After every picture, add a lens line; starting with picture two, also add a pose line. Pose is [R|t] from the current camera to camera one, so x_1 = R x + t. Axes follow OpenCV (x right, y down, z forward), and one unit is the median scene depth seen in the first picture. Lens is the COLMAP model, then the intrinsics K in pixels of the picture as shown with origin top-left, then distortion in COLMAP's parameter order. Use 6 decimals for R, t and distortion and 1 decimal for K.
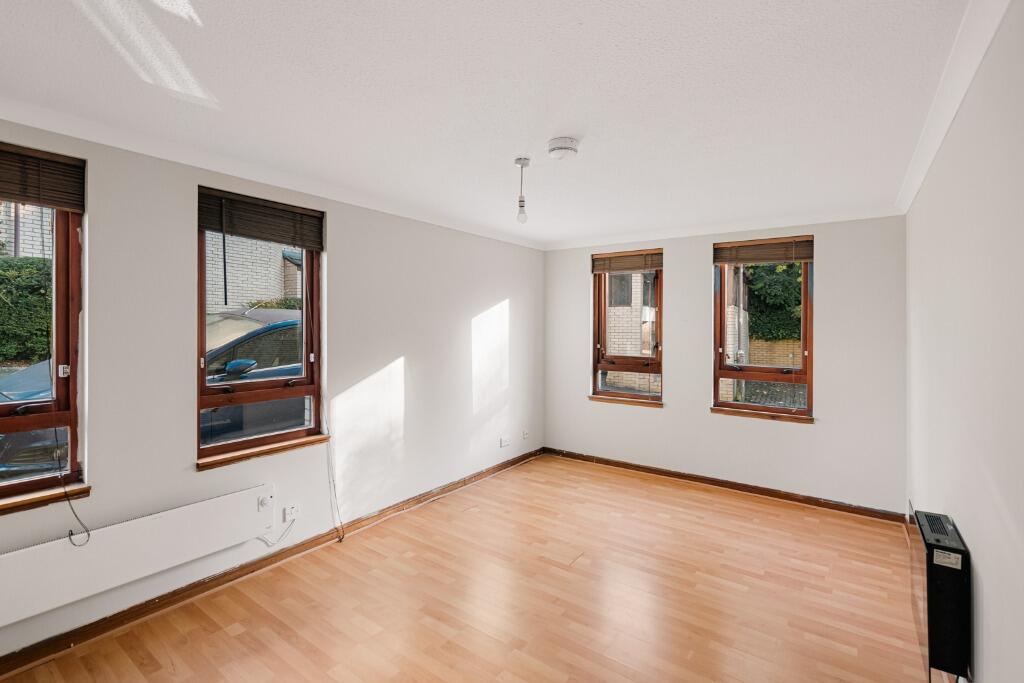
lens RADIAL K [[471.4, 0, 511.2], [0, 471.4, 336.3], [0, 0, 1]] dist [-0.000395, 0.000484]
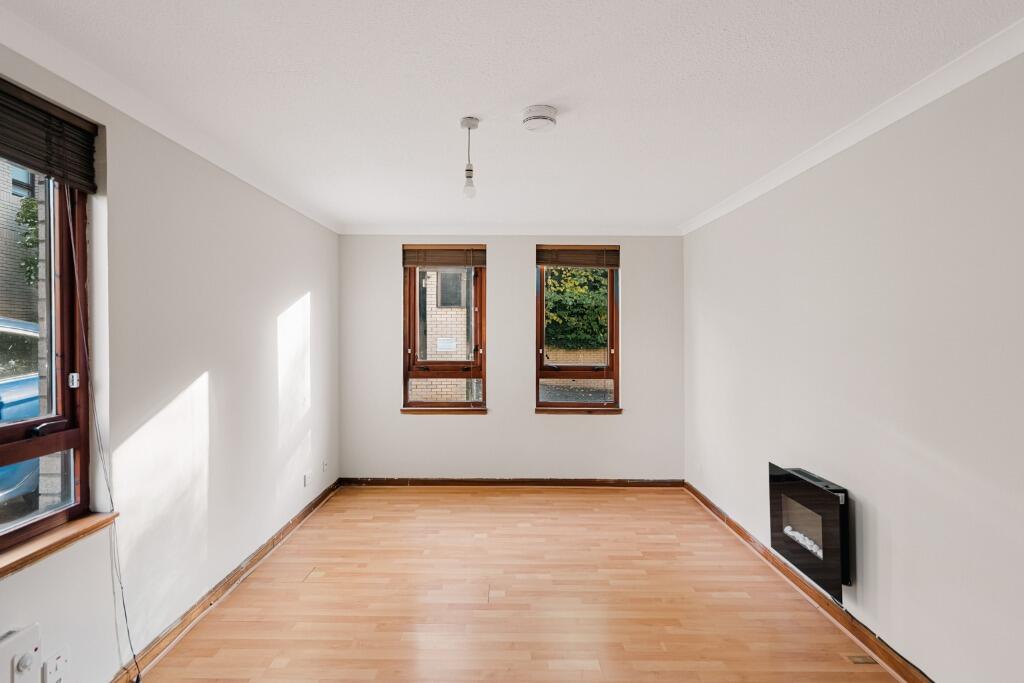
lens RADIAL K [[517.6, 0, 512.0], [0, 517.6, 341.5], [0, 0, 1]] dist [0.001350, 0.000343]
pose [[0.806985, -0.014479, 0.590395, -0.293269], [0.014577, 0.999883, 0.004597, 0.003021], [-0.590393, 0.004897, 0.807101, 0.155766]]
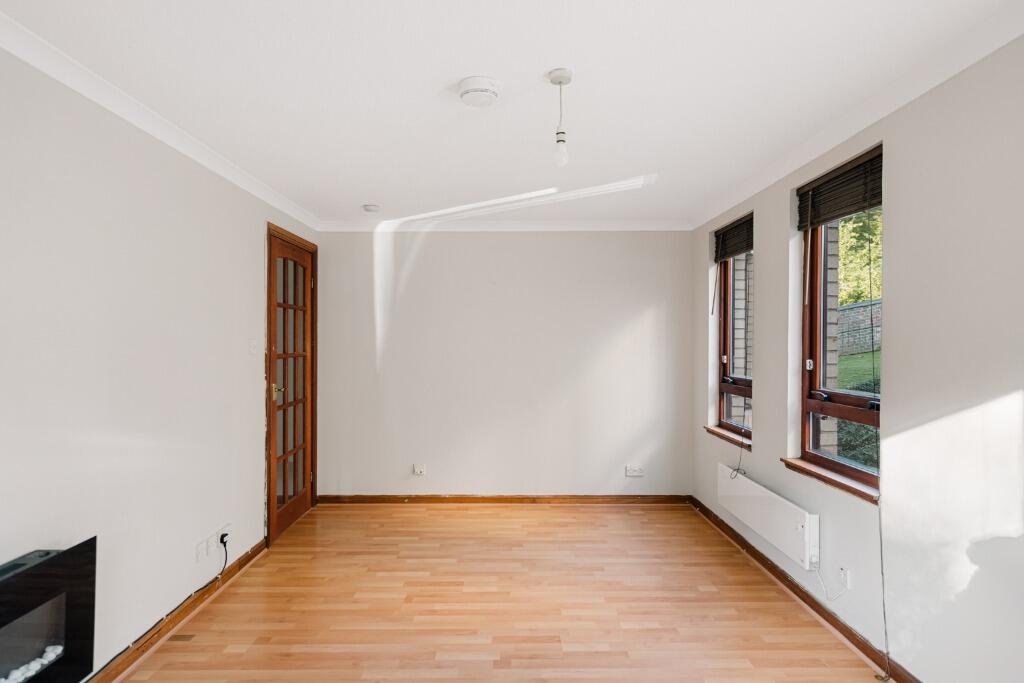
lens RADIAL K [[568.5, 0, 512.0], [0, 568.5, 341.5], [0, 0, 1]] dist [-0.000646, -0.000116]
pose [[-0.804146, -0.000049, -0.594432, 0.368546], [-0.010968, 0.999831, 0.014754, -0.001839], [0.594331, 0.018384, -0.804011, 1.059904]]
